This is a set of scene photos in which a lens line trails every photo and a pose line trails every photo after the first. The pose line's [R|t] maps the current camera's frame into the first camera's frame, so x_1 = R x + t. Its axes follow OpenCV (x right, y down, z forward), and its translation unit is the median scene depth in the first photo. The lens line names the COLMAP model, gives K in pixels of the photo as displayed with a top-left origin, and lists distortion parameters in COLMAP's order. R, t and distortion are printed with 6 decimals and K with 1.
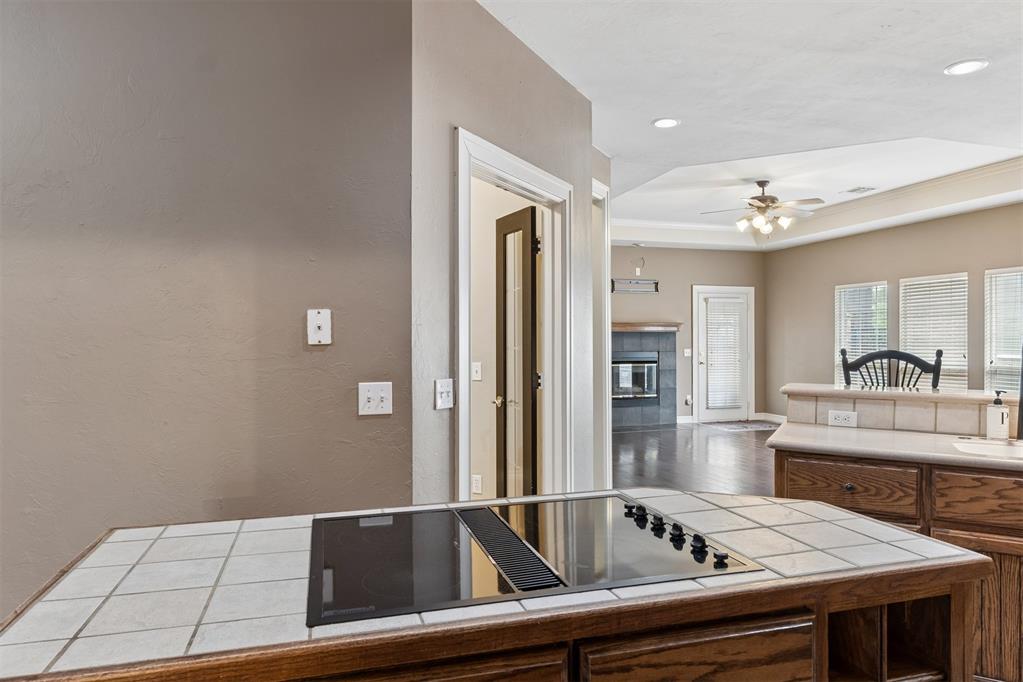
lens RADIAL K [[646.7, 0, 508.4], [0, 646.7, 332.7], [0, 0, 1]] dist [-0.004421, -0.002316]
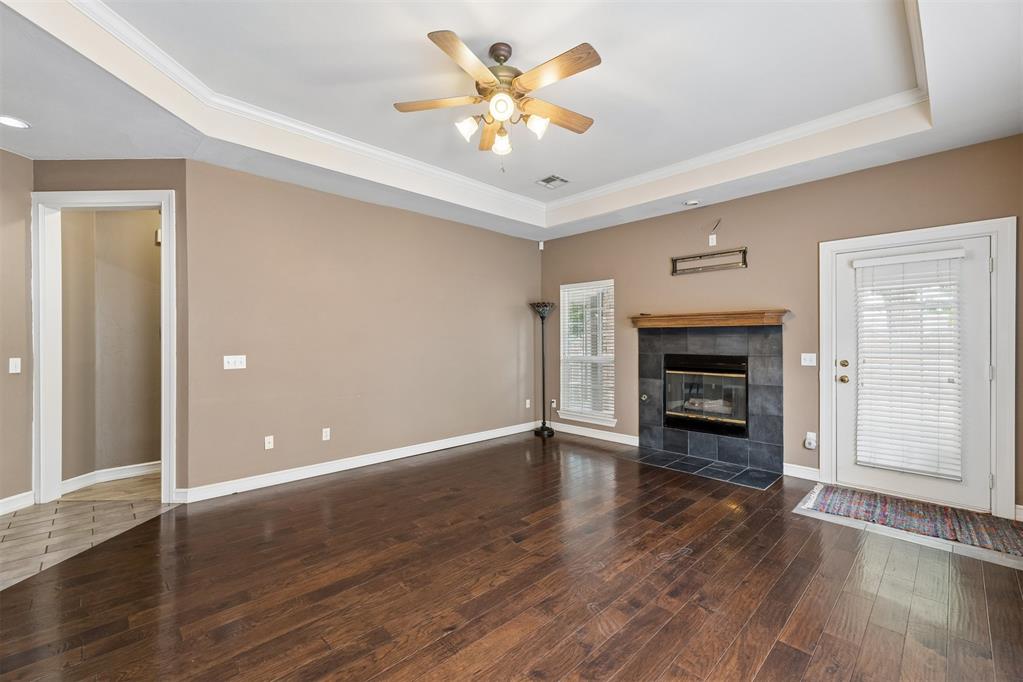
lens RADIAL K [[429.2, 0, 508.0], [0, 429.2, 341.5], [0, 0, 1]] dist [0.005073, -0.000260]
pose [[0.457038, 0.004746, -0.889434, 0.718171], [0.010880, 0.999881, 0.010926, 0.009921], [0.889380, -0.014671, 0.456932, 0.831468]]
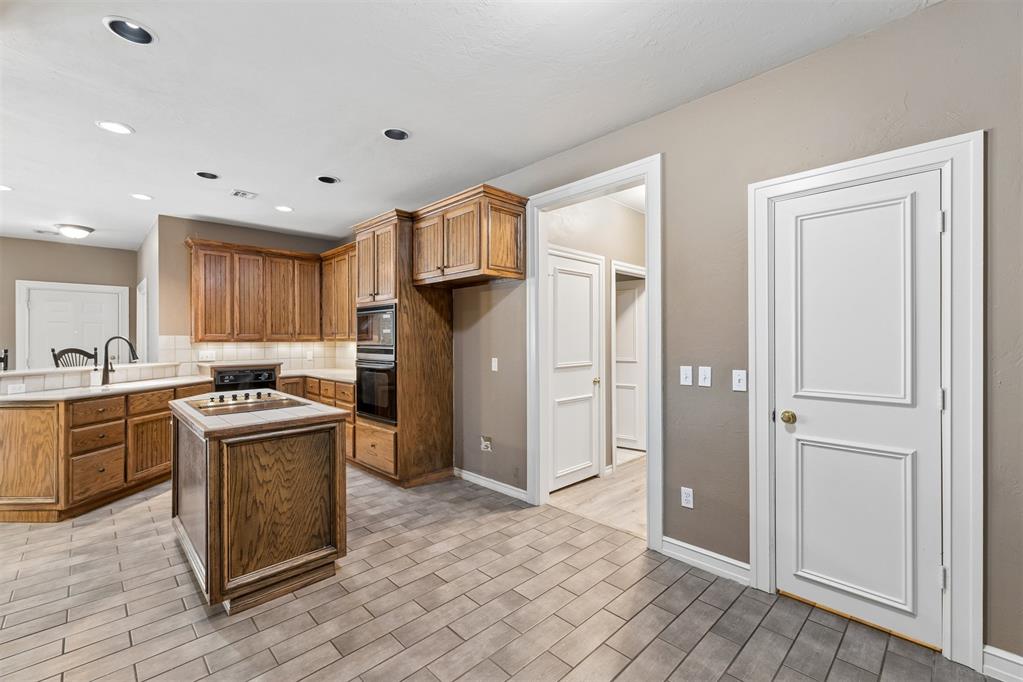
lens RADIAL K [[429.2, 0, 502.9], [0, 429.2, 332.6], [0, 0, 1]] dist [0.005073, -0.000260]
pose [[-0.459584, 0.014464, 0.888016, -0.468063], [-0.001260, 0.999856, -0.016937, -0.000699], [-0.888133, -0.008903, -0.459500, 0.154359]]
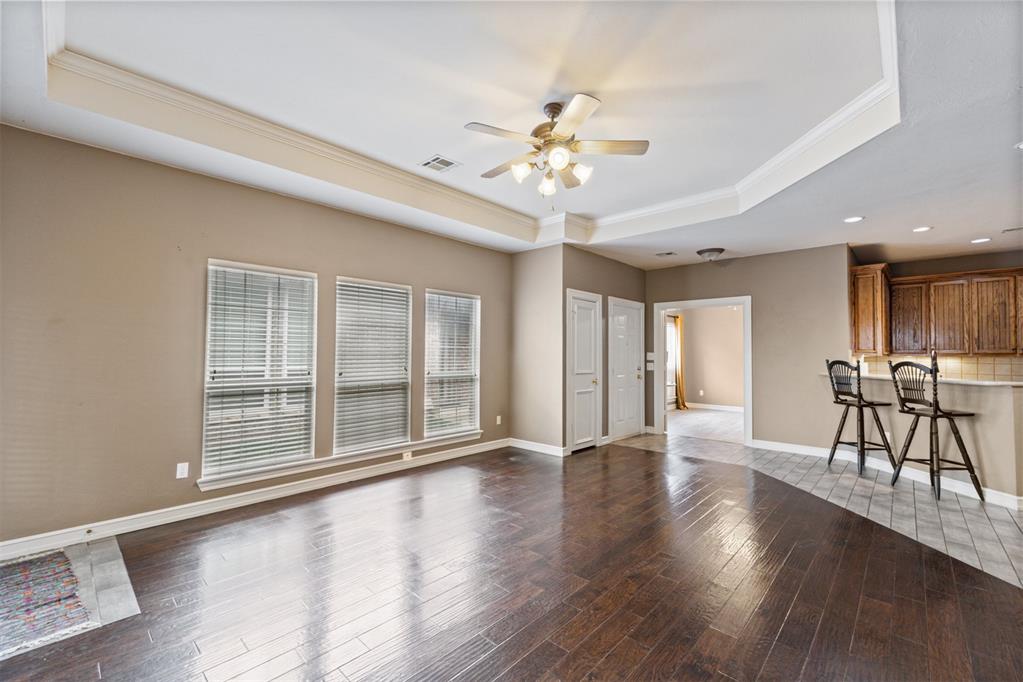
lens RADIAL K [[429.2, 0, 511.7], [0, 429.2, 341.5], [0, 0, 1]] dist [0.005073, -0.000260]
pose [[-0.510165, 0.021342, 0.859812, 0.050657], [-0.013968, 0.999355, -0.033093, 0.014208], [-0.859963, -0.028892, -0.509538, 1.241901]]
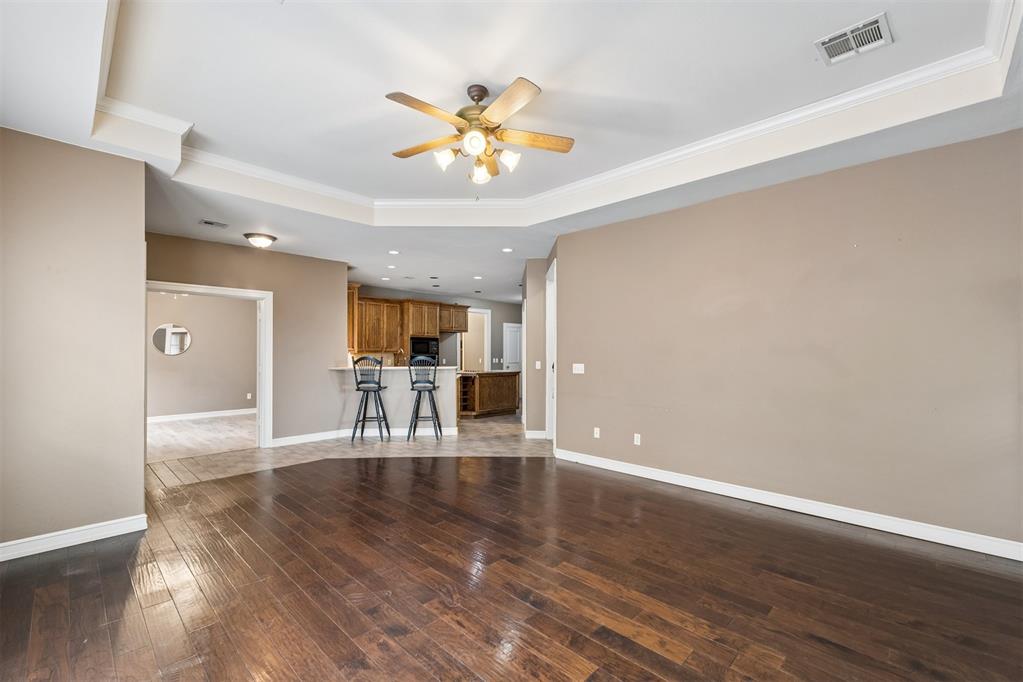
lens RADIAL K [[429.2, 0, 509.1], [0, 429.2, 349.2], [0, 0, 1]] dist [0.005073, -0.000260]
pose [[-0.875263, -0.004943, -0.483622, 0.558514], [0.004792, 0.999810, -0.018890, 0.017298], [0.483624, -0.018851, -0.875073, 1.354648]]
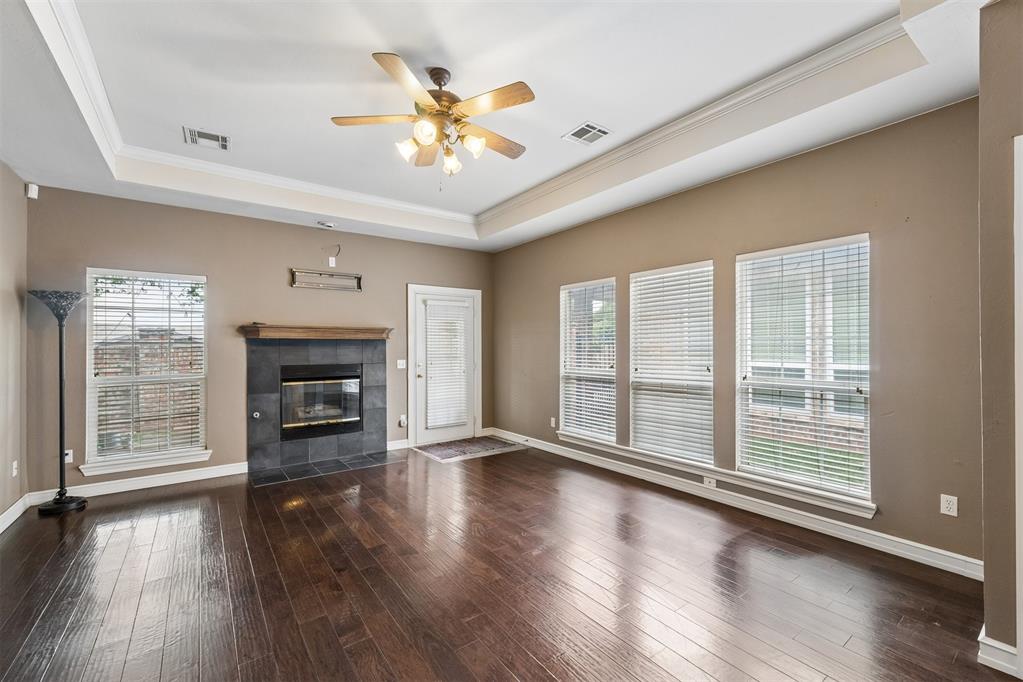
lens RADIAL K [[429.2, 0, 513.6], [0, 429.2, 344.3], [0, 0, 1]] dist [0.005073, -0.000260]
pose [[0.941099, -0.001740, 0.338125, 0.324681], [0.000832, 0.999996, 0.002831, 0.005134], [-0.338129, -0.002383, 0.941097, 0.615871]]
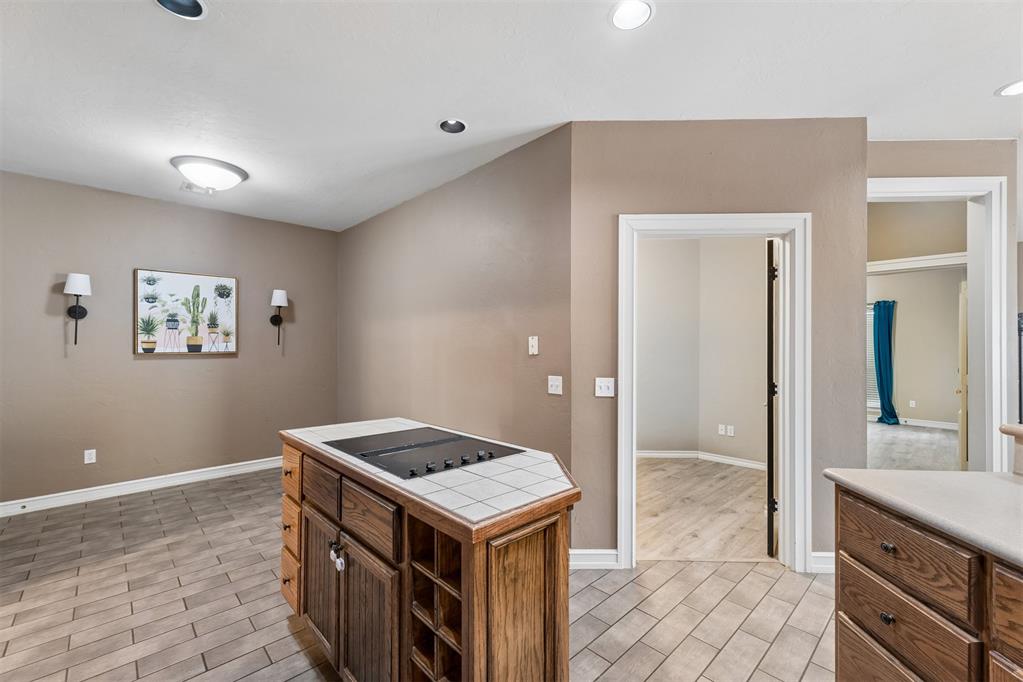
lens RADIAL K [[429.2, 0, 508.5], [0, 429.2, 343.7], [0, 0, 1]] dist [0.005073, -0.000260]
pose [[0.448023, -0.001015, -0.894022, 0.262889], [0.004947, 0.999987, 0.001344, -0.005400], [0.894008, -0.005025, 0.448022, 0.112645]]
